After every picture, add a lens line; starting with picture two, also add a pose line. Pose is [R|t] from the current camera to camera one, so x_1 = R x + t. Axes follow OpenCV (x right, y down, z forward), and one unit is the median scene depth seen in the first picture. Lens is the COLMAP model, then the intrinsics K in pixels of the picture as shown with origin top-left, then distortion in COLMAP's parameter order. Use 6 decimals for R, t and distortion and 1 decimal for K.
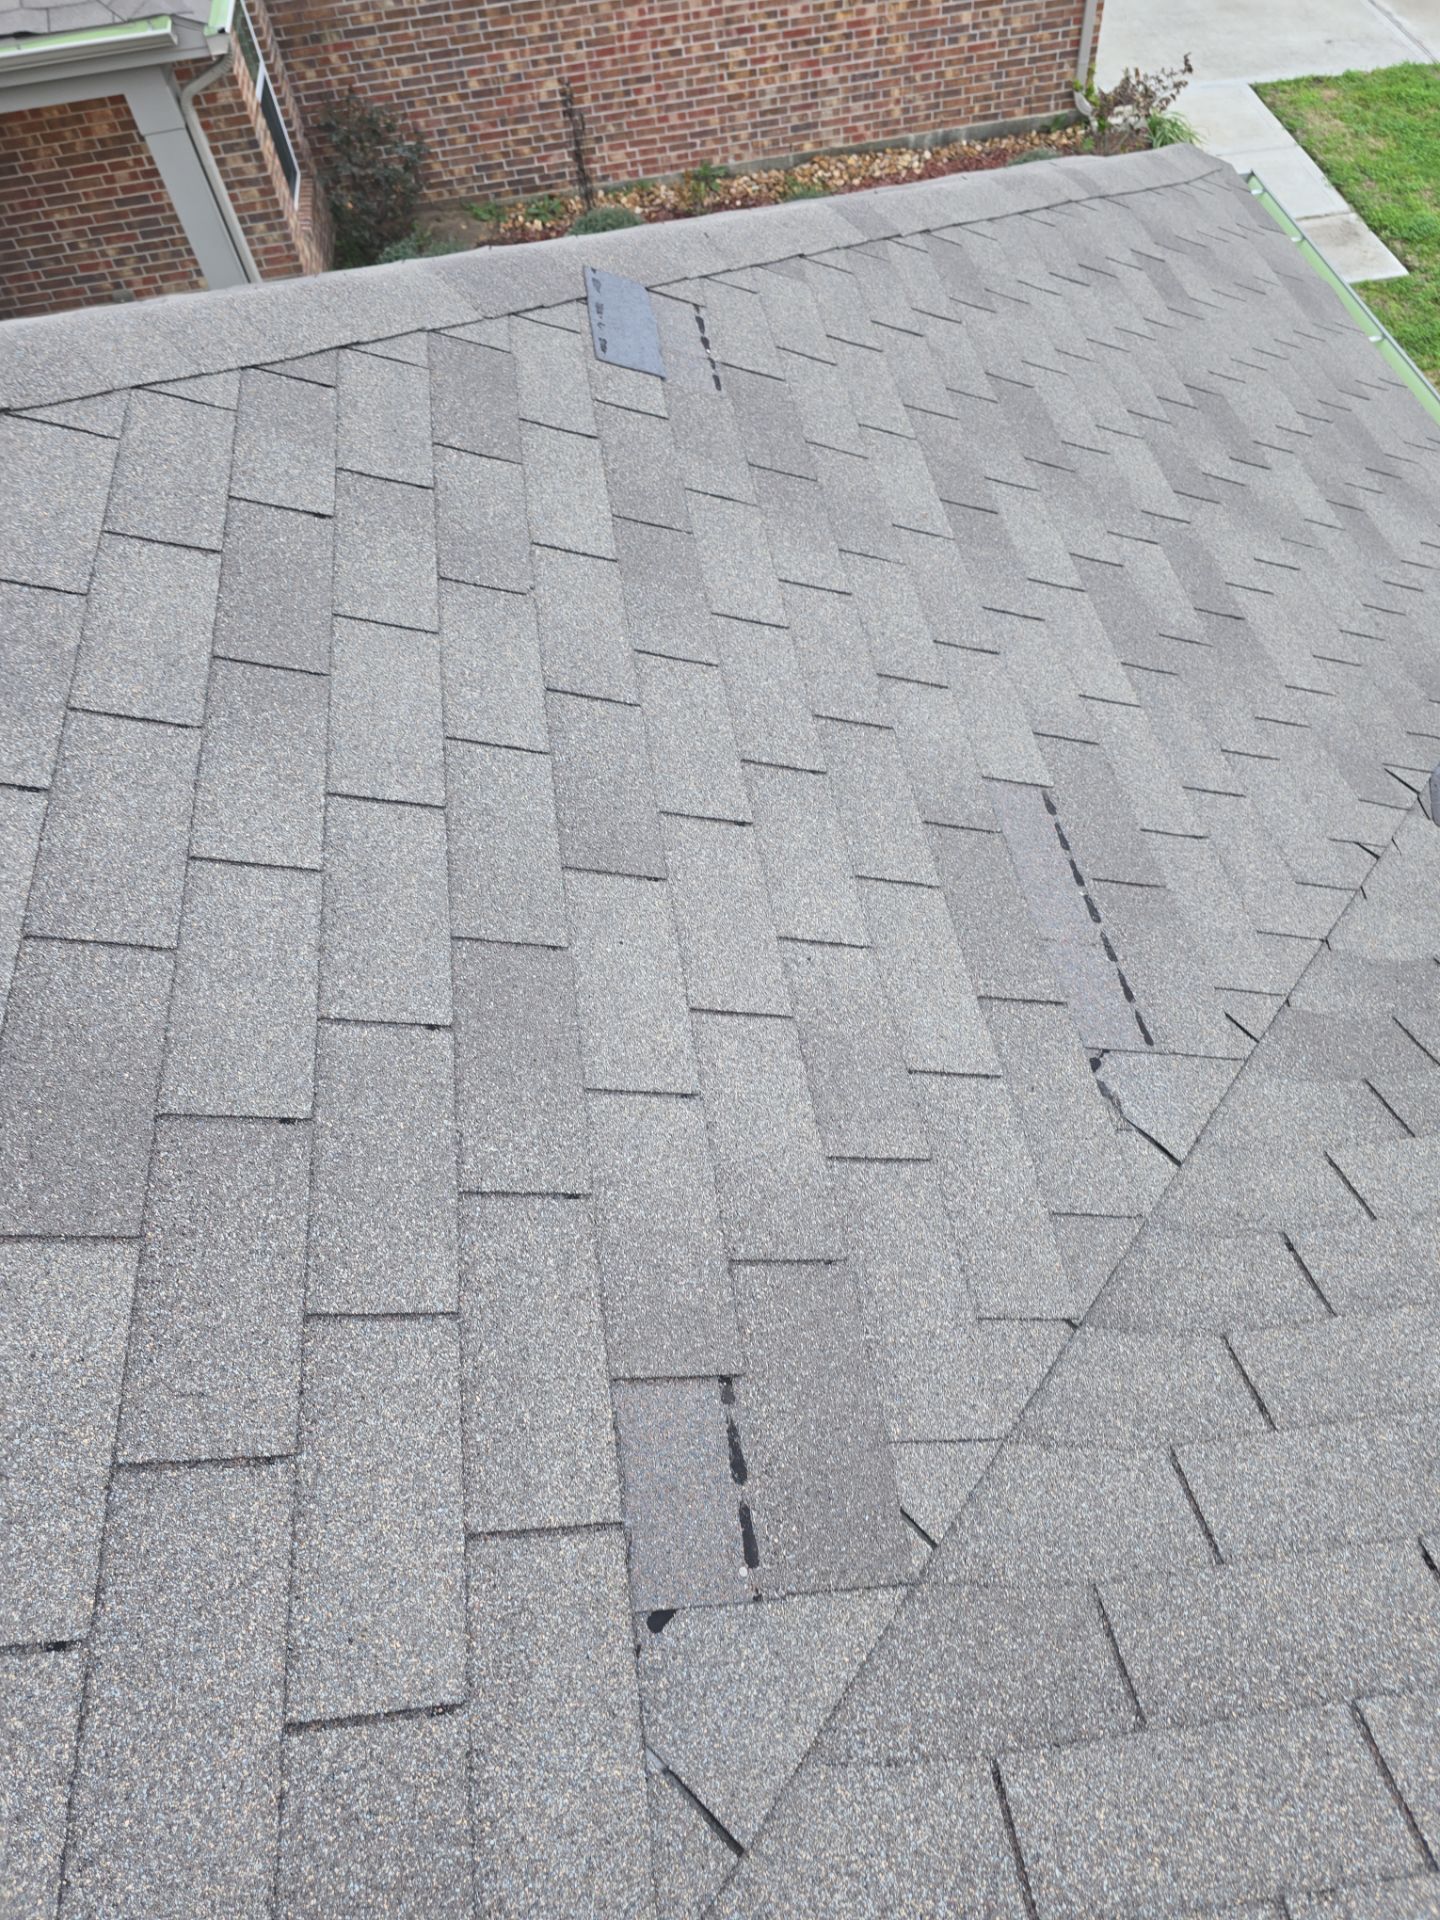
lens RADIAL K [[1274.5, 0, 719.5], [0, 1274.5, 966.6], [0, 0, 1]] dist [0.034448, -0.028850]
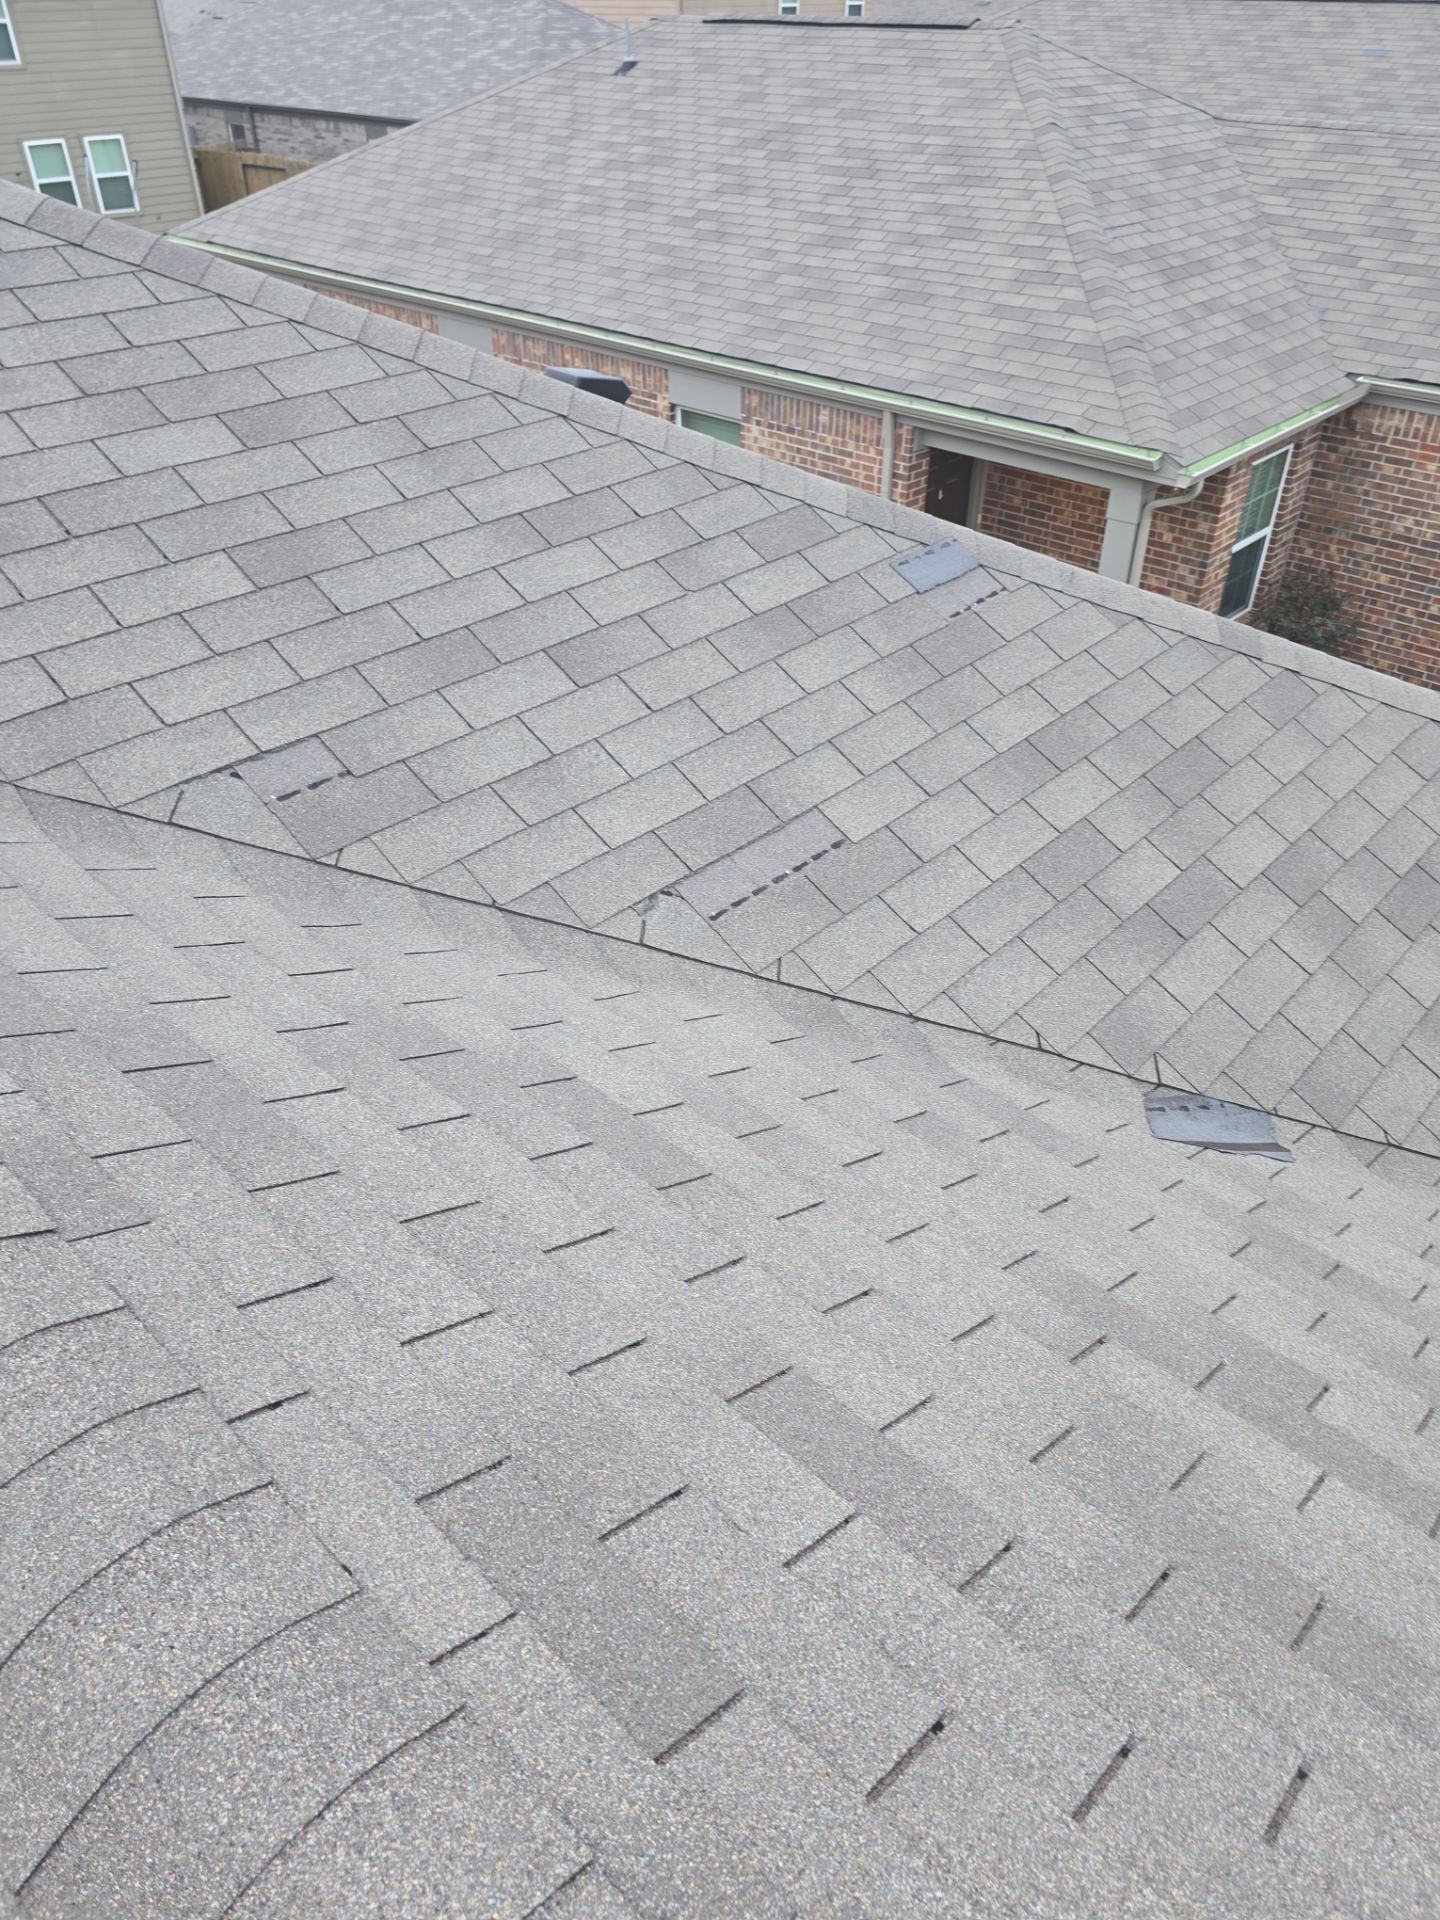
lens RADIAL K [[1274.5, 0, 725.4], [0, 1274.5, 964.2], [0, 0, 1]] dist [0.034448, -0.028850]
pose [[0.631164, 0.535036, -0.561577, 1.055717], [-0.673721, 0.736929, -0.055104, 0.147687], [0.384360, 0.413125, 0.825588, -0.240215]]
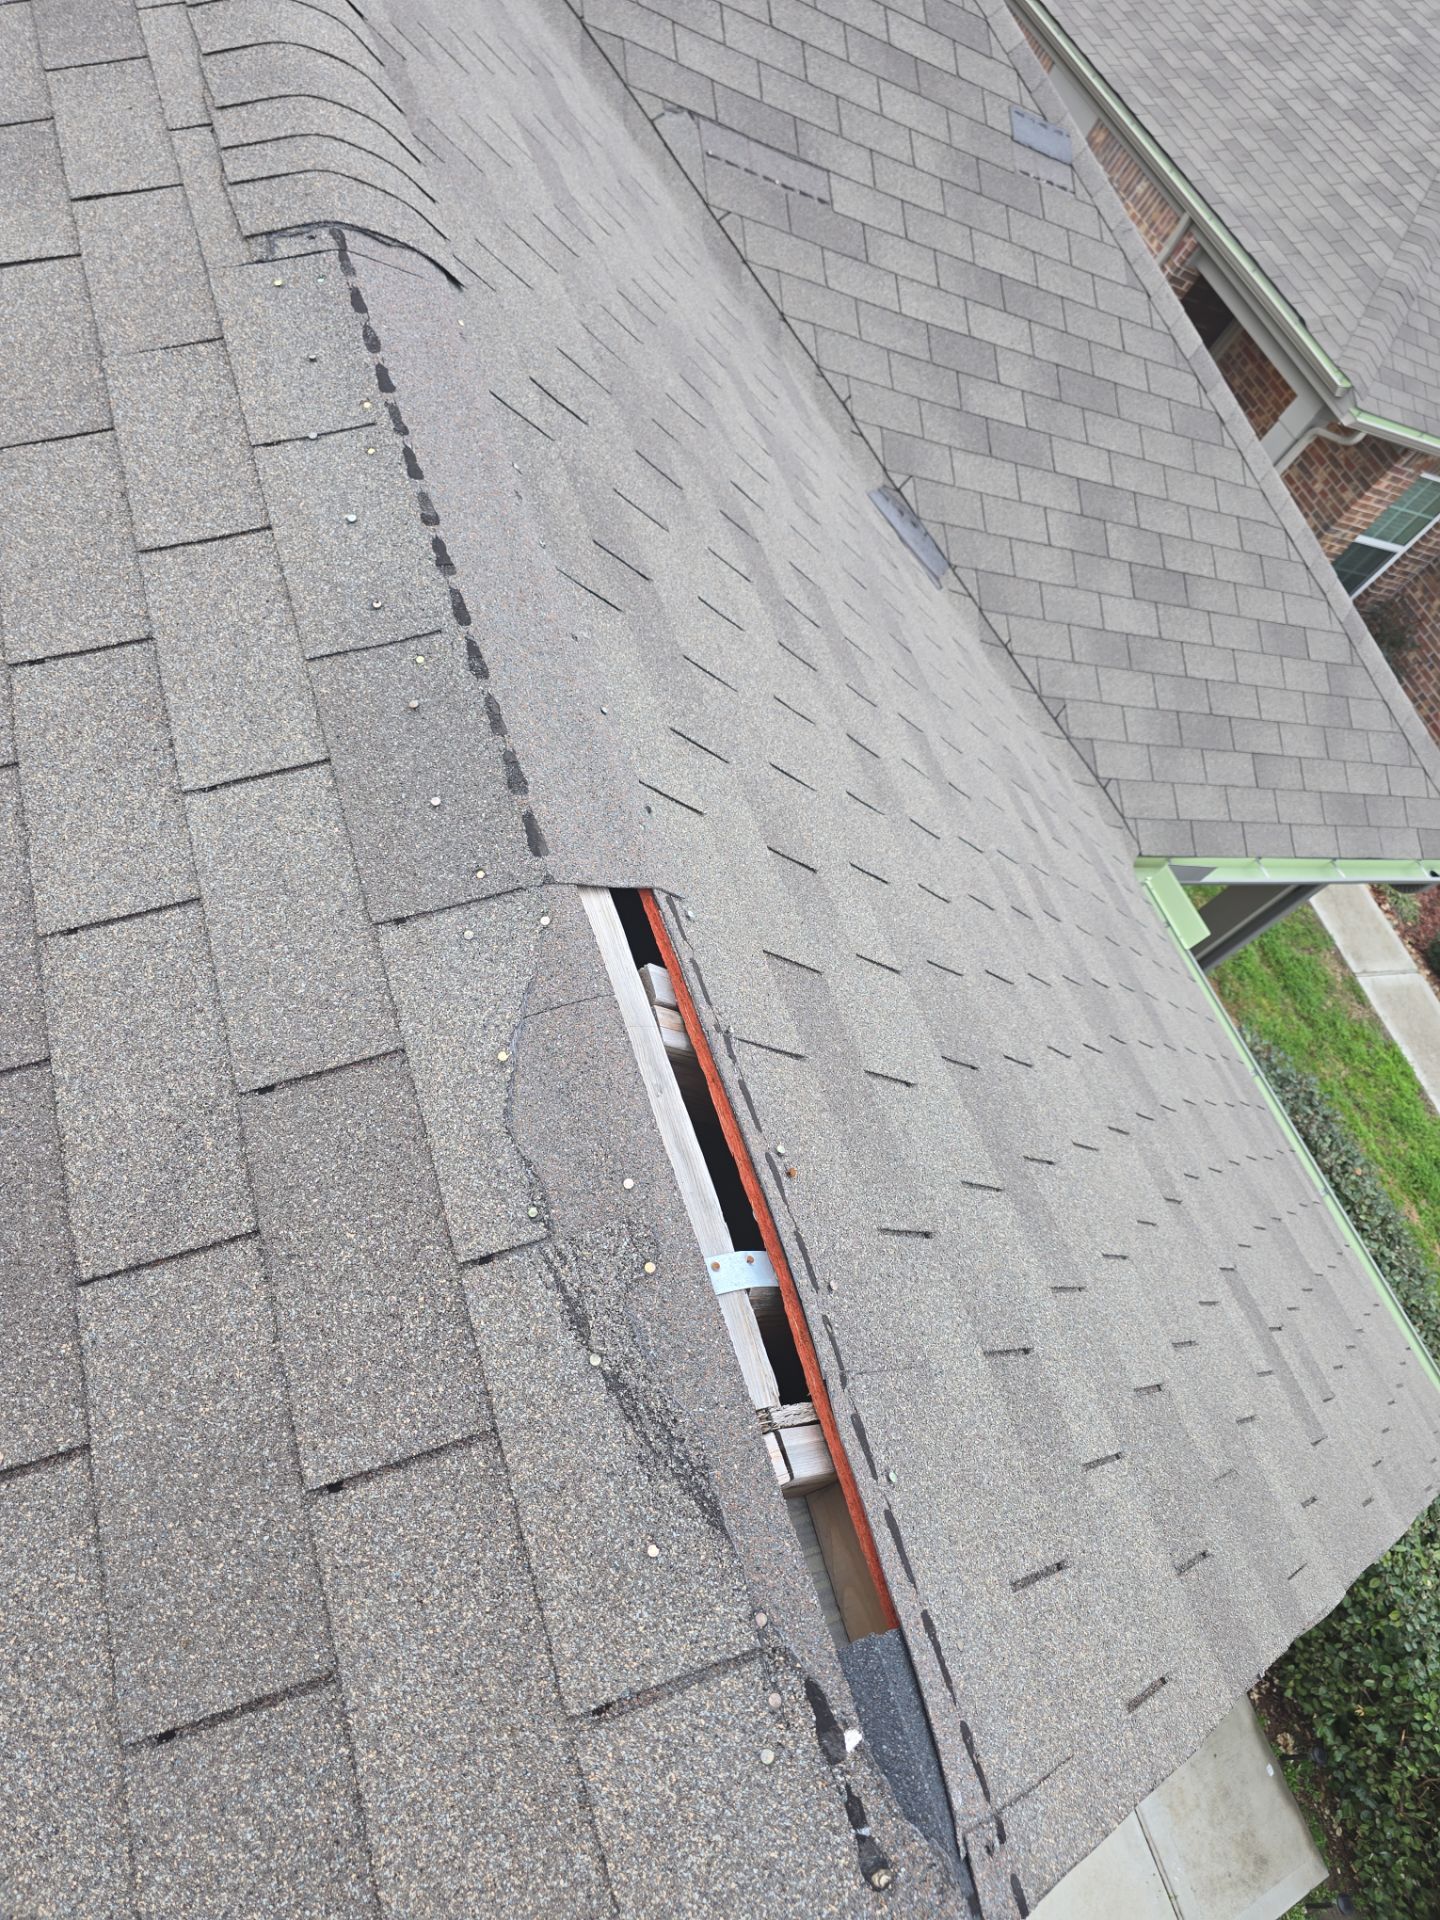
lens RADIAL K [[1274.5, 0, 723.2], [0, 1274.5, 963.6], [0, 0, 1]] dist [0.034448, -0.028850]
pose [[0.161071, 0.878649, -0.449479, 2.118820], [-0.982139, 0.187579, 0.014733, 0.216679], [0.097258, 0.439078, 0.893169, -0.297219]]
